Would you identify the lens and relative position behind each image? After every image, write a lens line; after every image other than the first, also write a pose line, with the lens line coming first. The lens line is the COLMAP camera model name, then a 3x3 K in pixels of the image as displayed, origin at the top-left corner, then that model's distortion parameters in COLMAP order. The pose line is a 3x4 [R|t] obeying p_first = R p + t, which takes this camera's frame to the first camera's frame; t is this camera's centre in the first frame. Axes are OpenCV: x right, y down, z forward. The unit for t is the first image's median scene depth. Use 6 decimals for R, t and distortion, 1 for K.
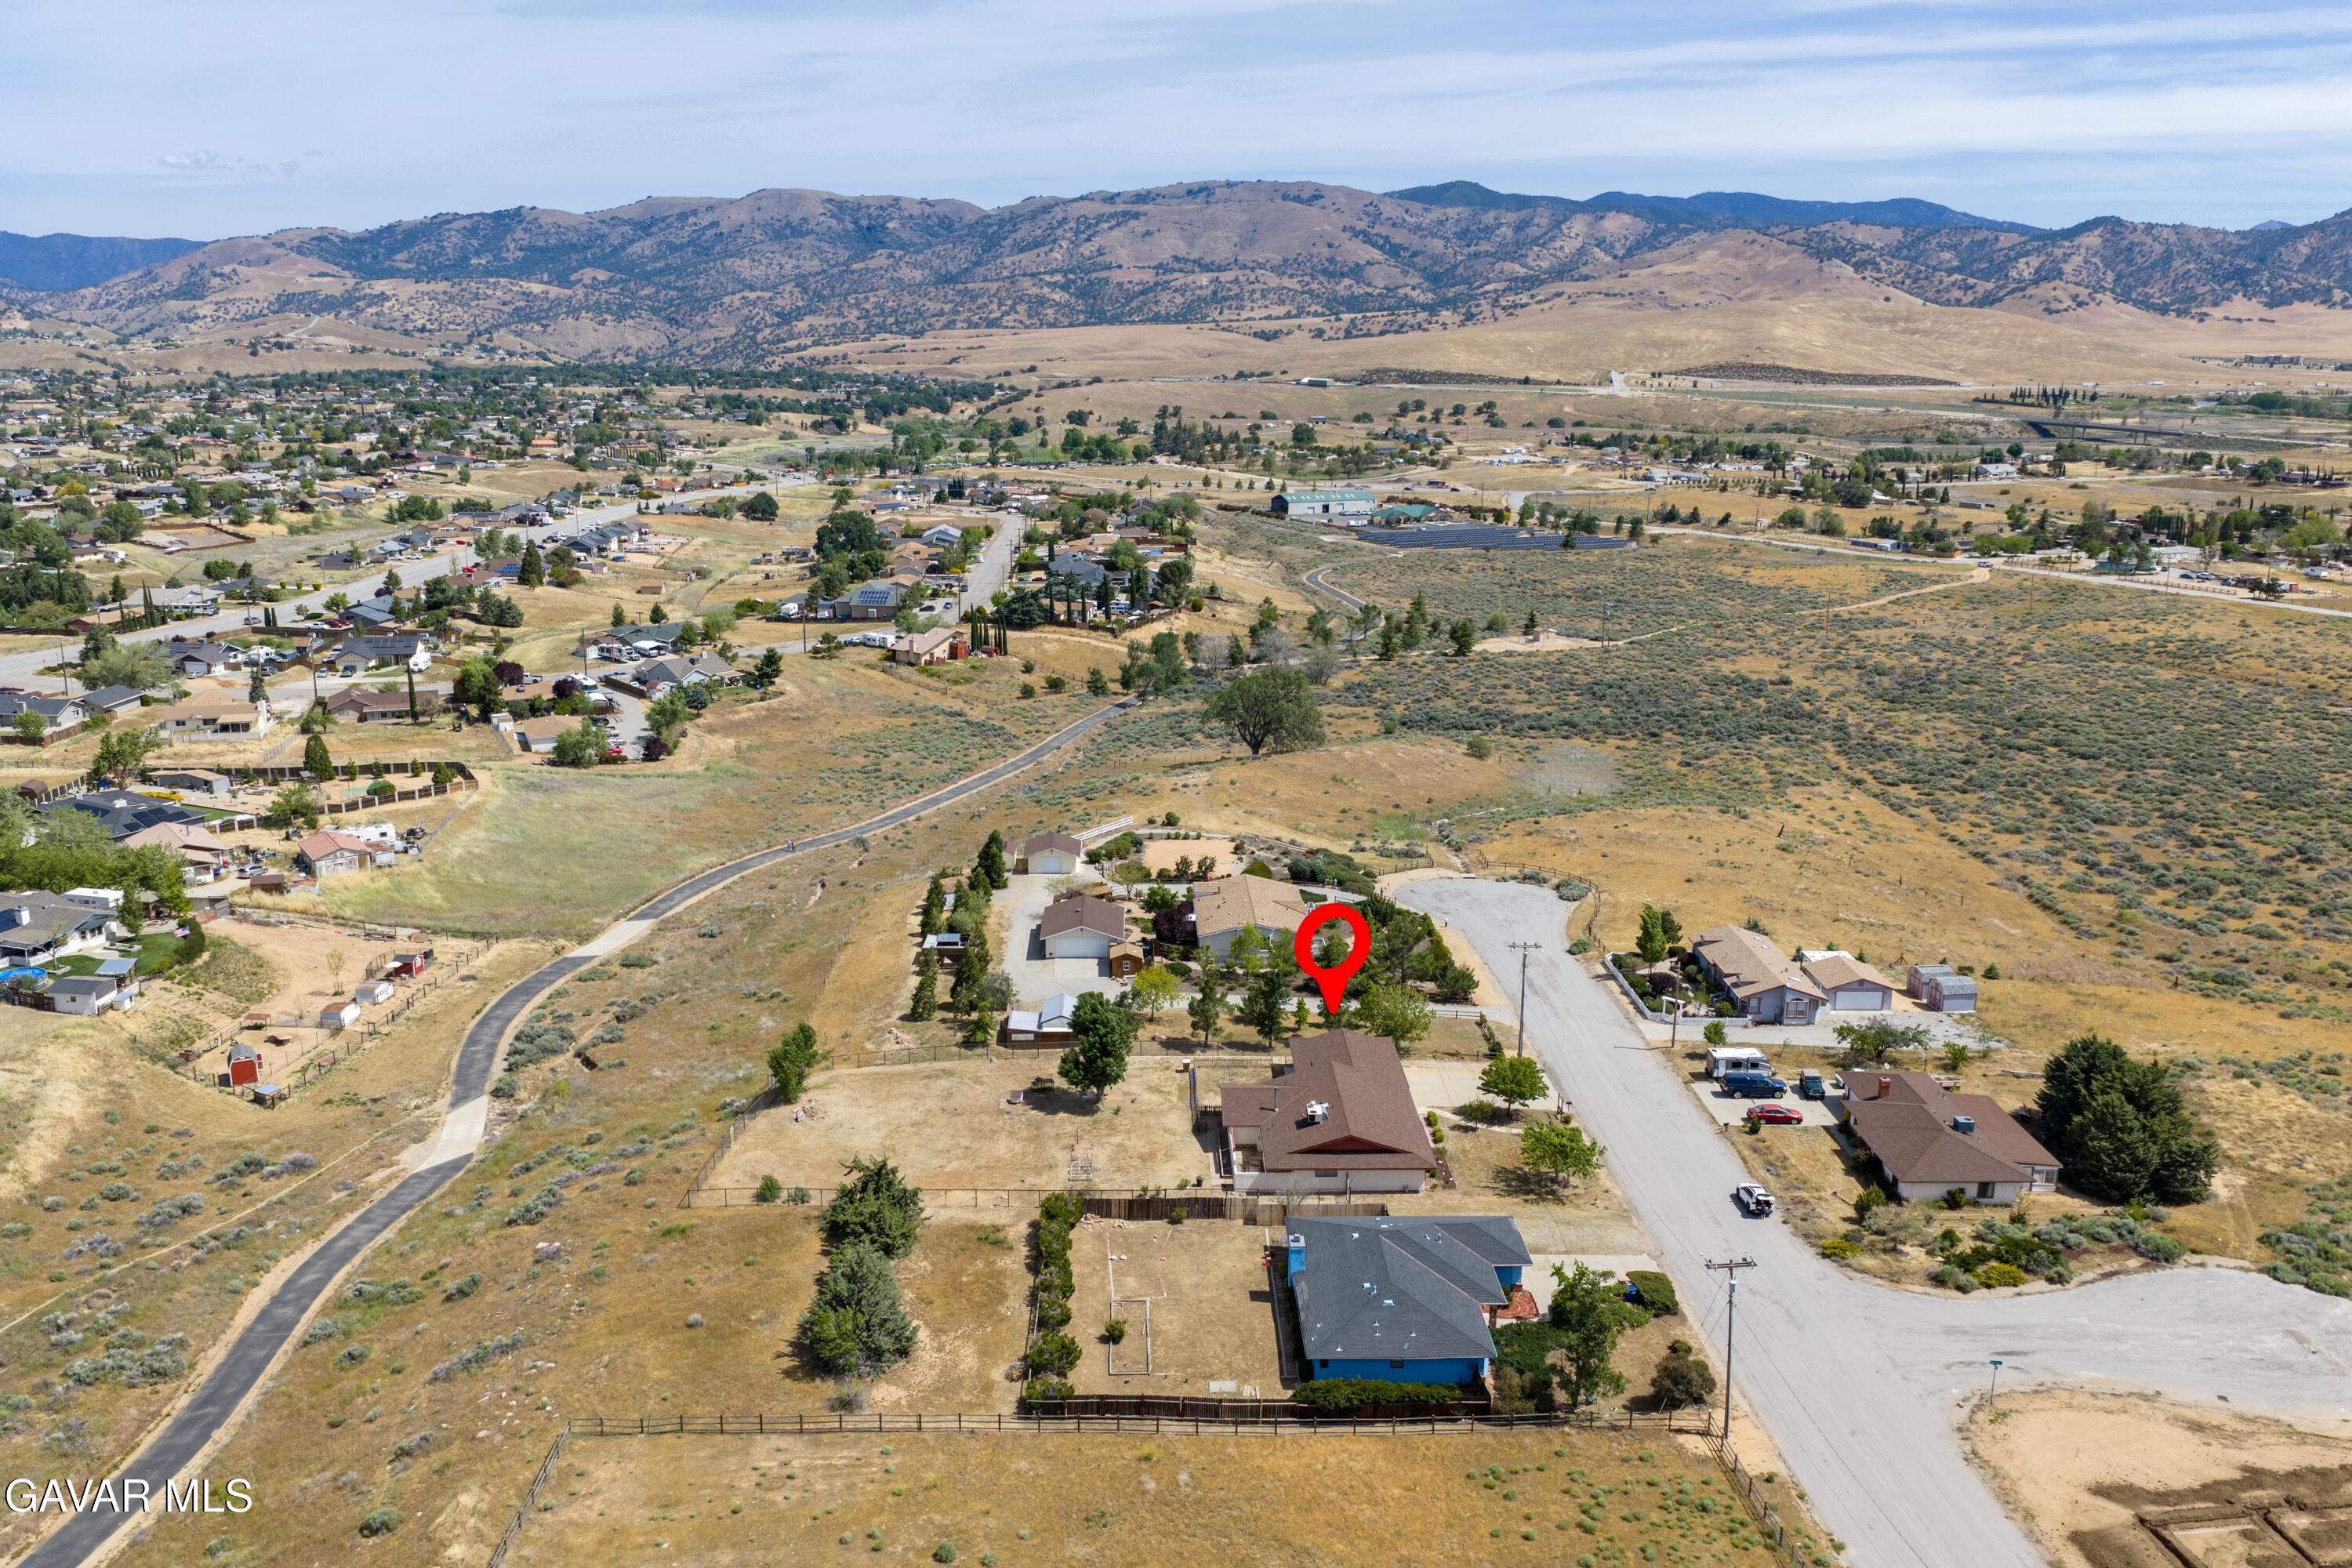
lens RADIAL K [[1948.7, 0, 1176.0], [0, 1948.7, 784.0], [0, 0, 1]] dist [0.014977, -0.021794]
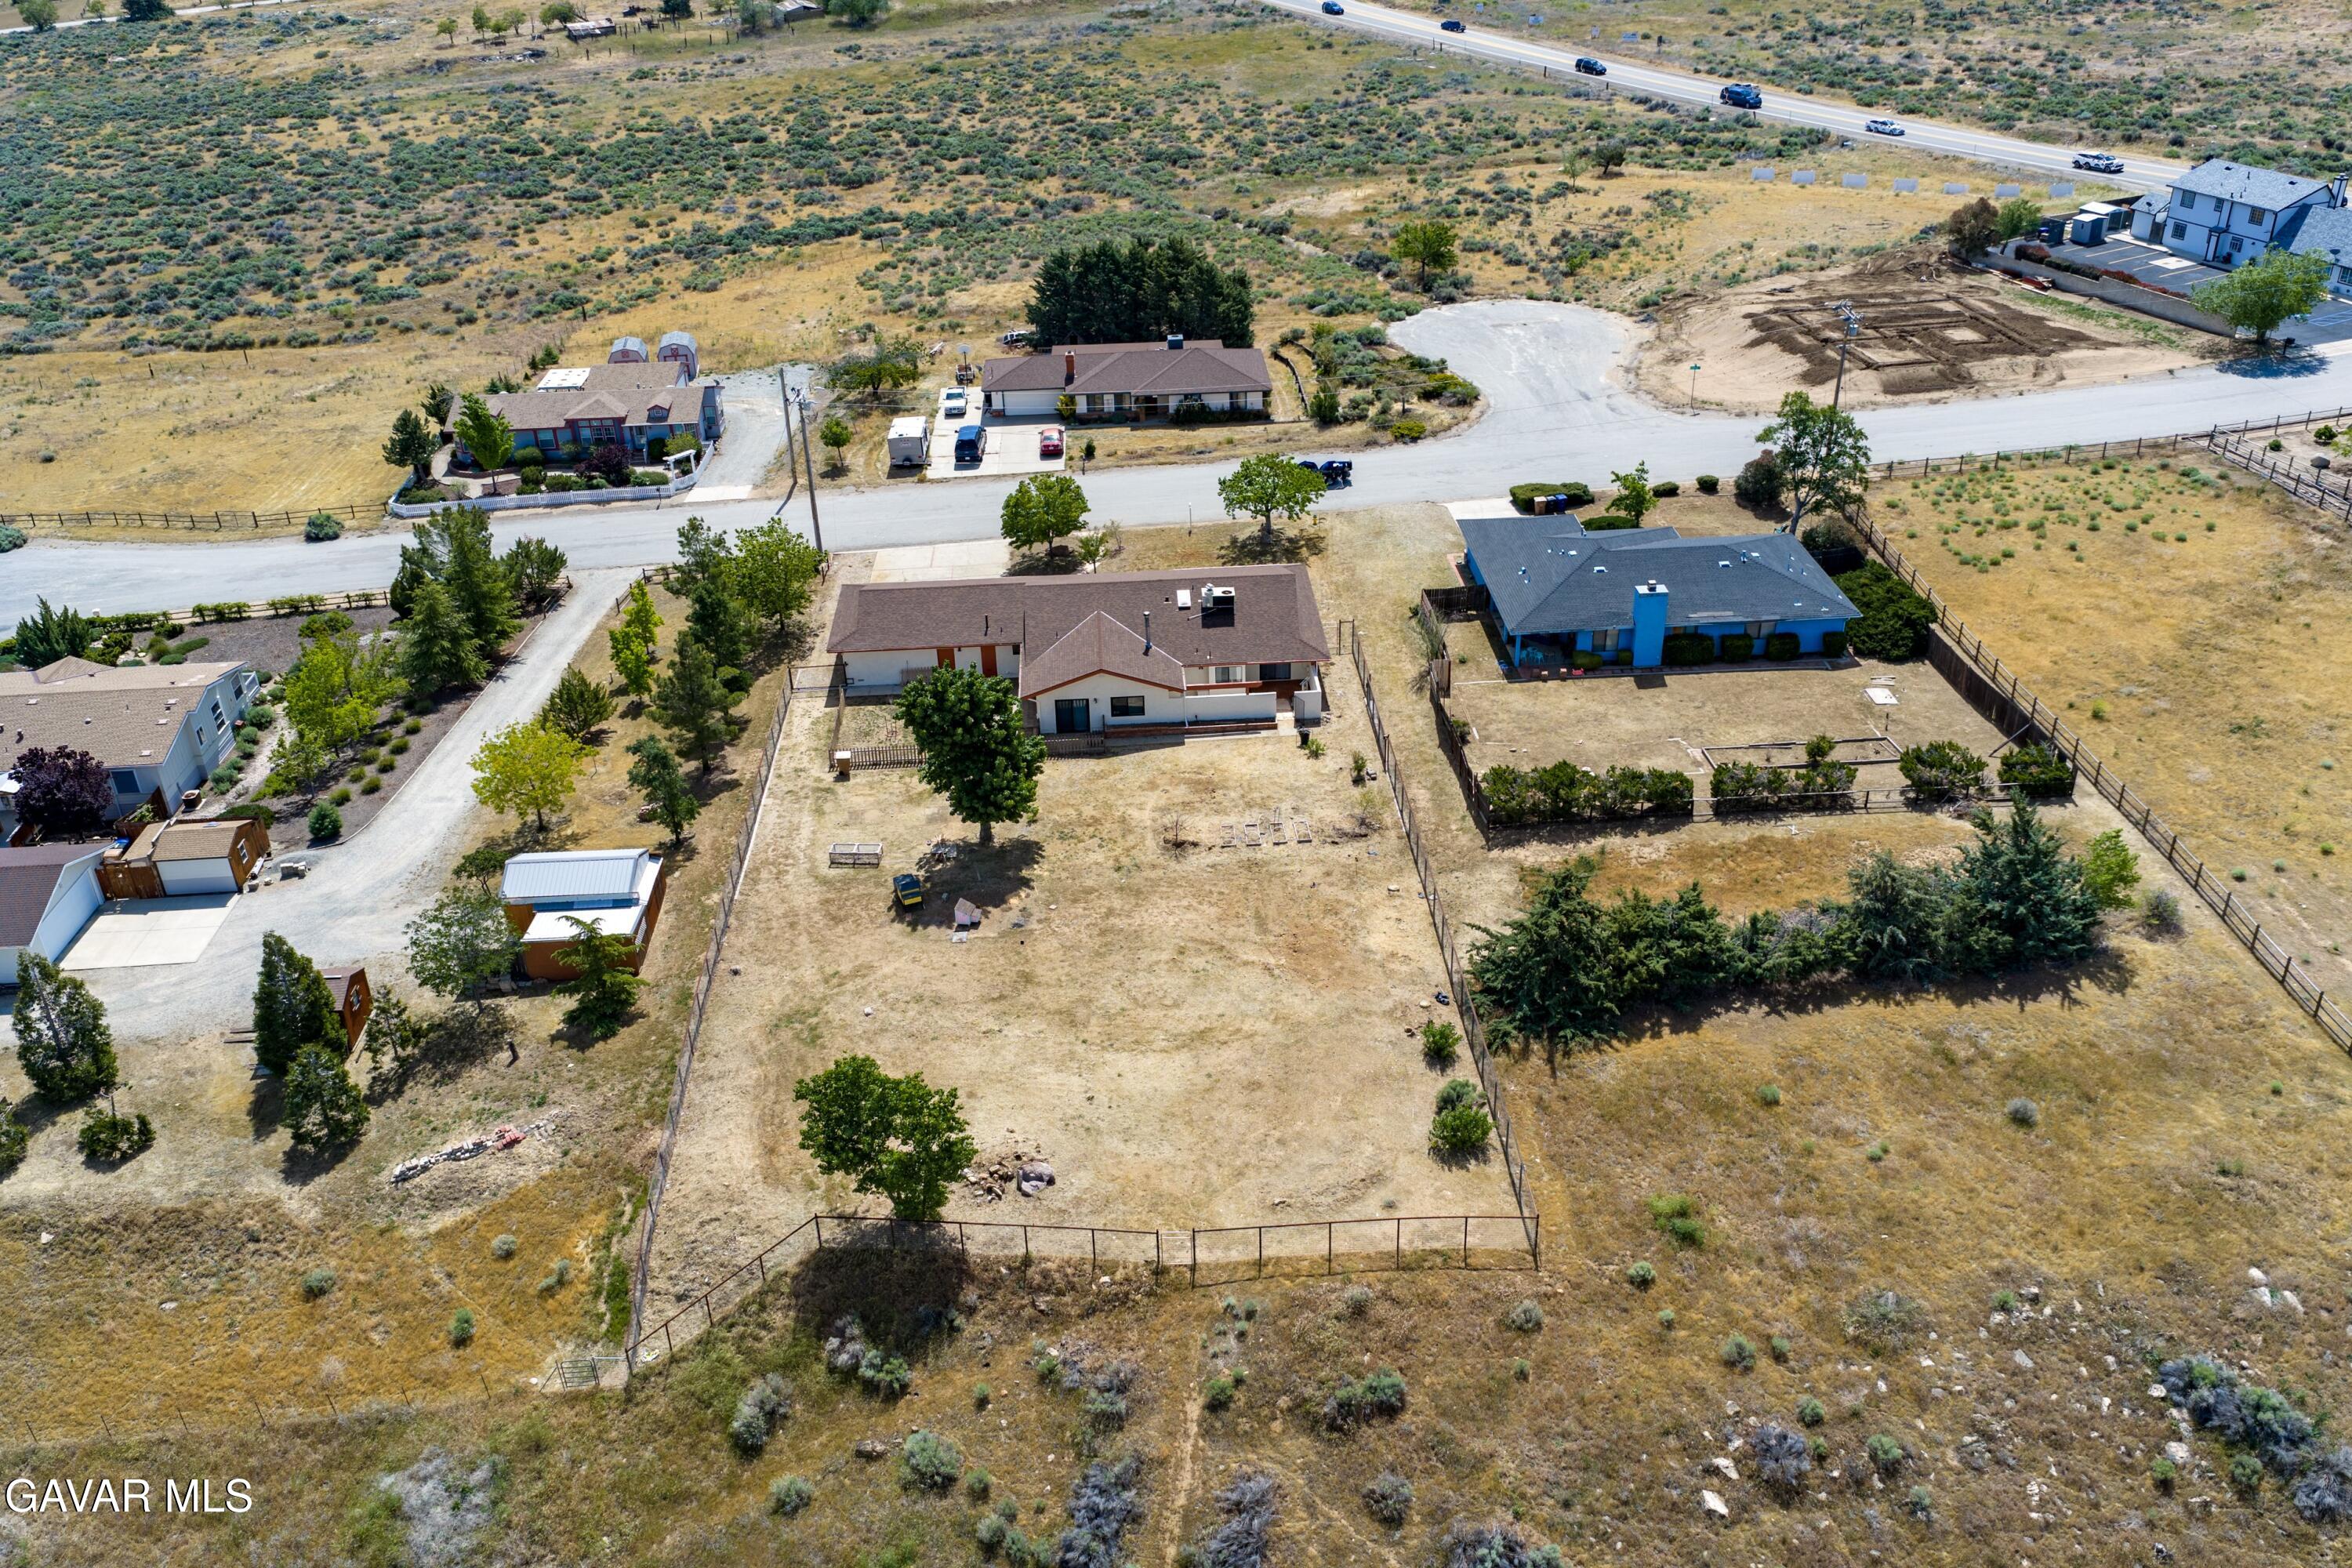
lens RADIAL K [[1948.7, 0, 1176.0], [0, 1948.7, 784.0], [0, 0, 1]] dist [0.014977, -0.021794]
pose [[-0.038789, -0.498868, 0.865809, -0.198307], [0.262869, 0.830848, 0.490501, -0.042119], [-0.964052, 0.246620, 0.098909, 0.345586]]
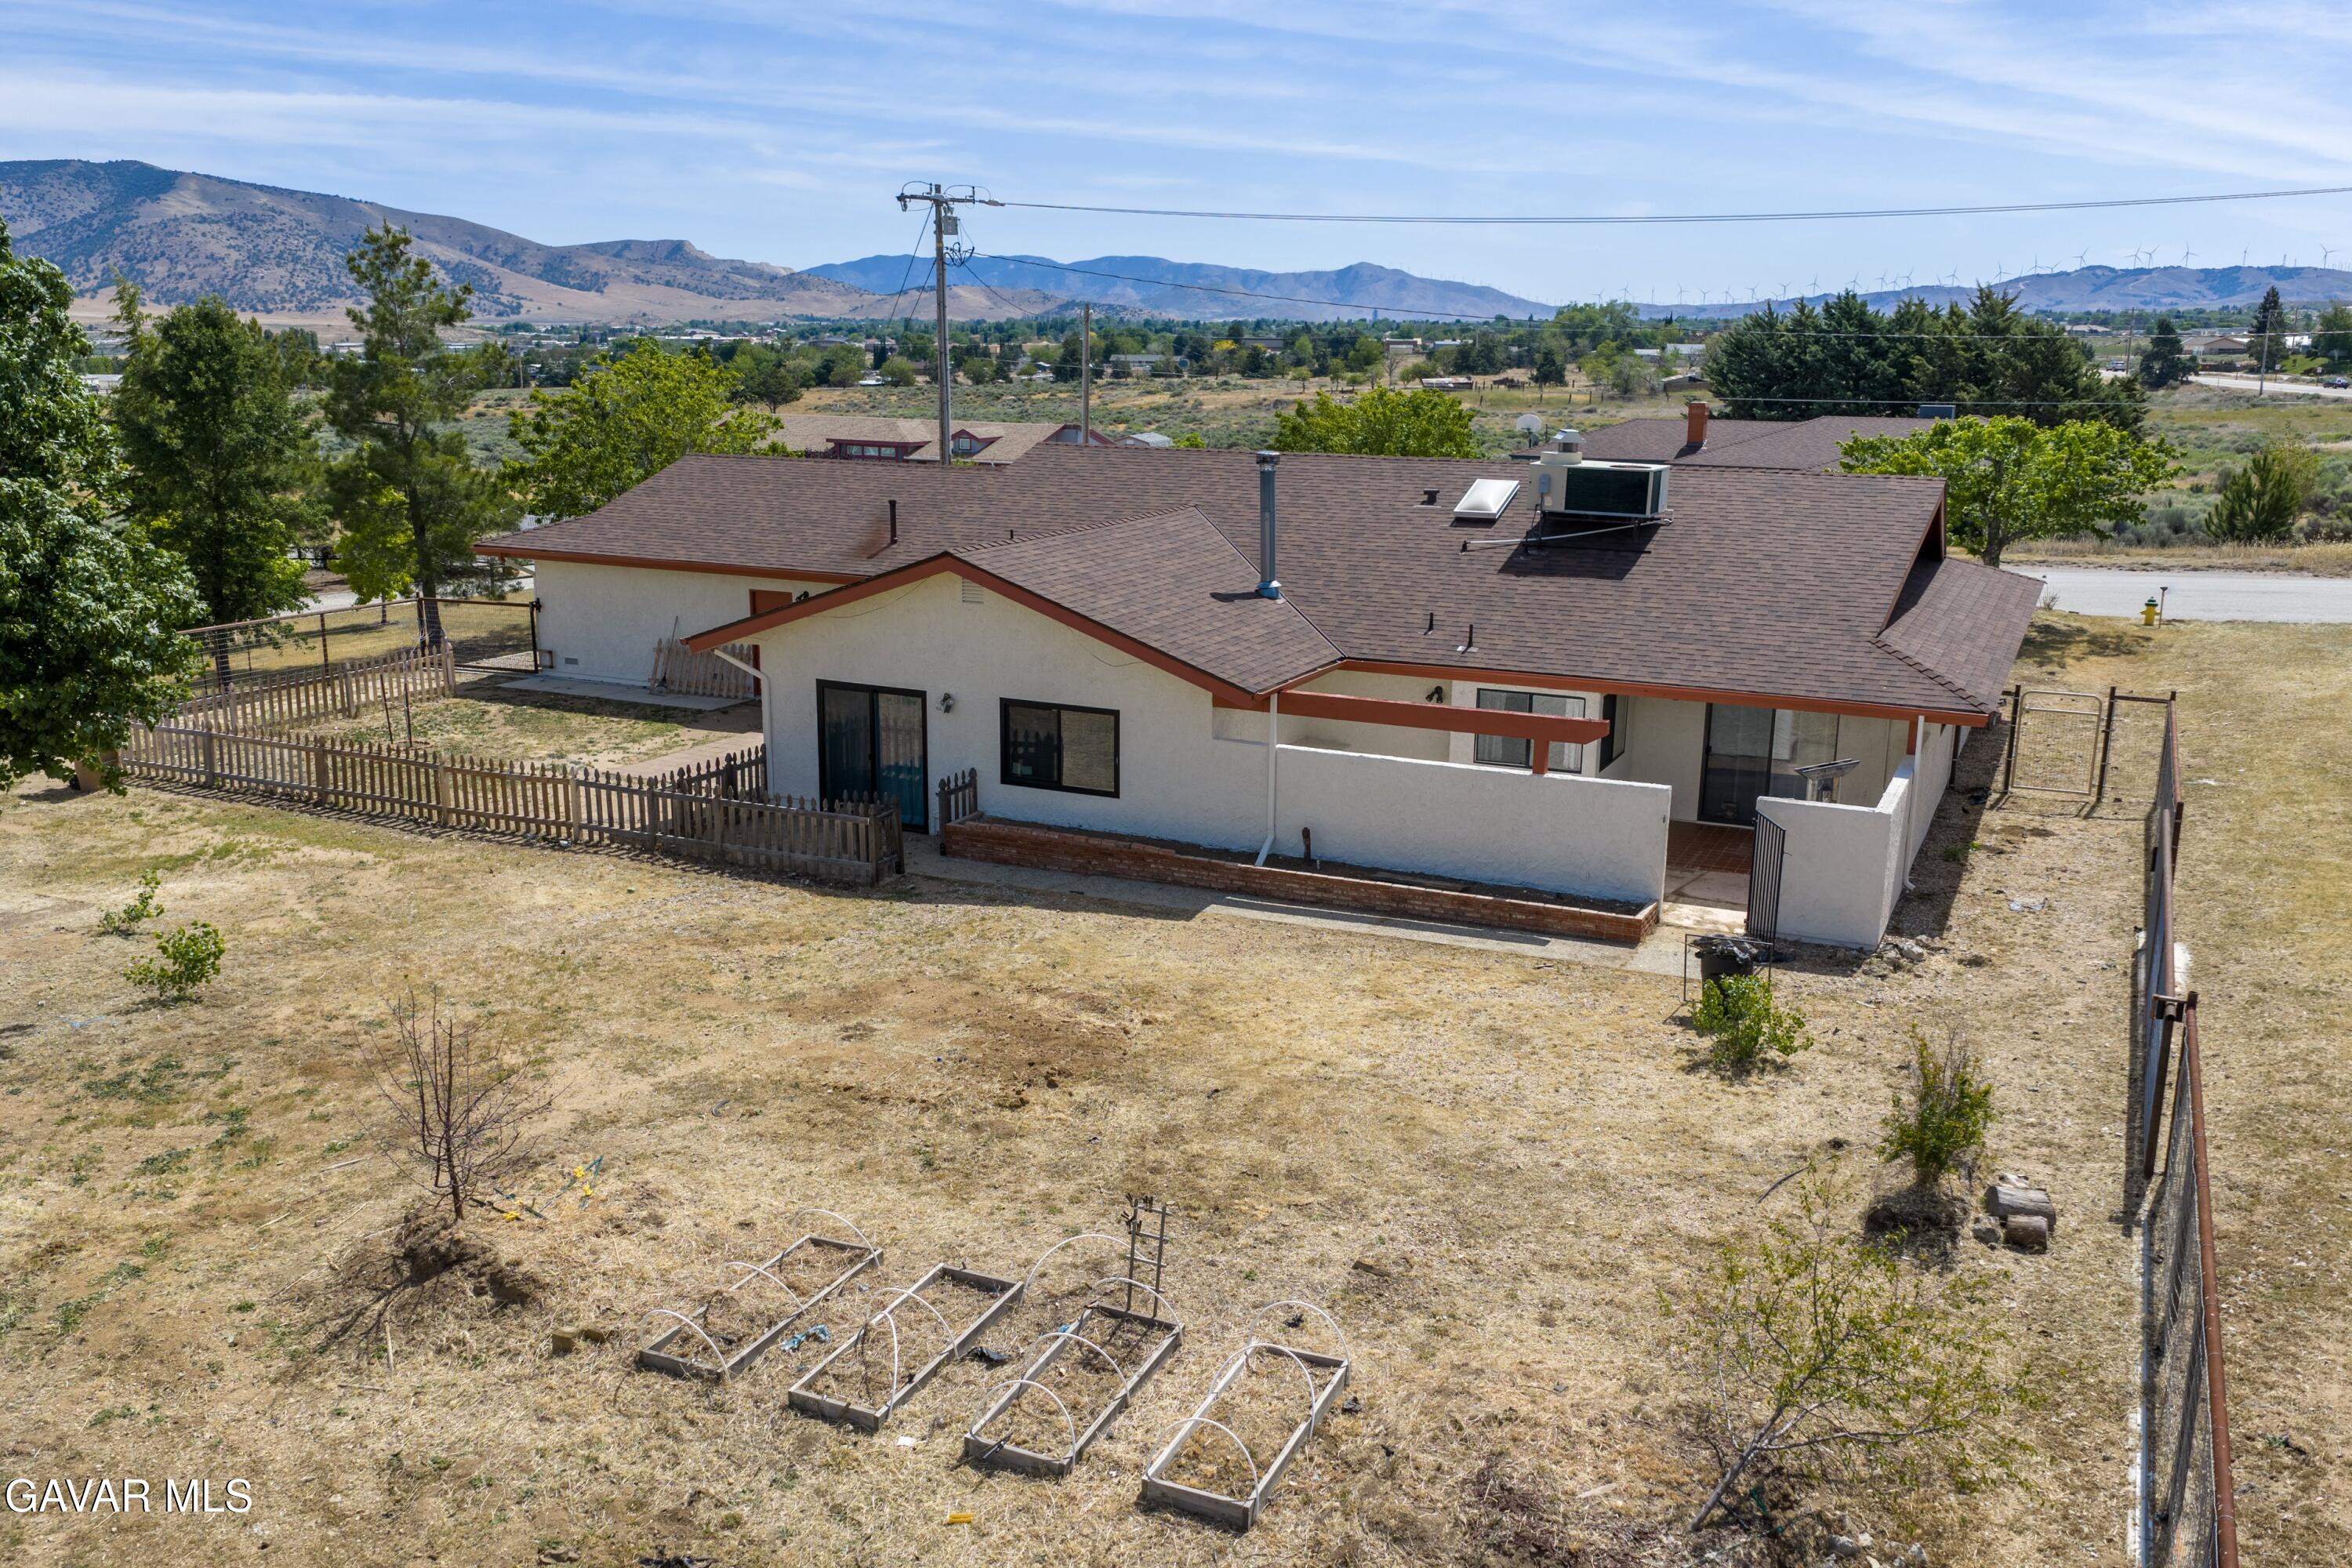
lens RADIAL K [[1948.7, 0, 1176.0], [0, 1948.7, 784.0], [0, 0, 1]] dist [0.014977, -0.021794]
pose [[0.443486, -0.220227, 0.868804, -0.038615], [0.211188, 0.967726, 0.137499, 0.057854], [-0.871045, 0.122502, 0.475682, 0.341659]]
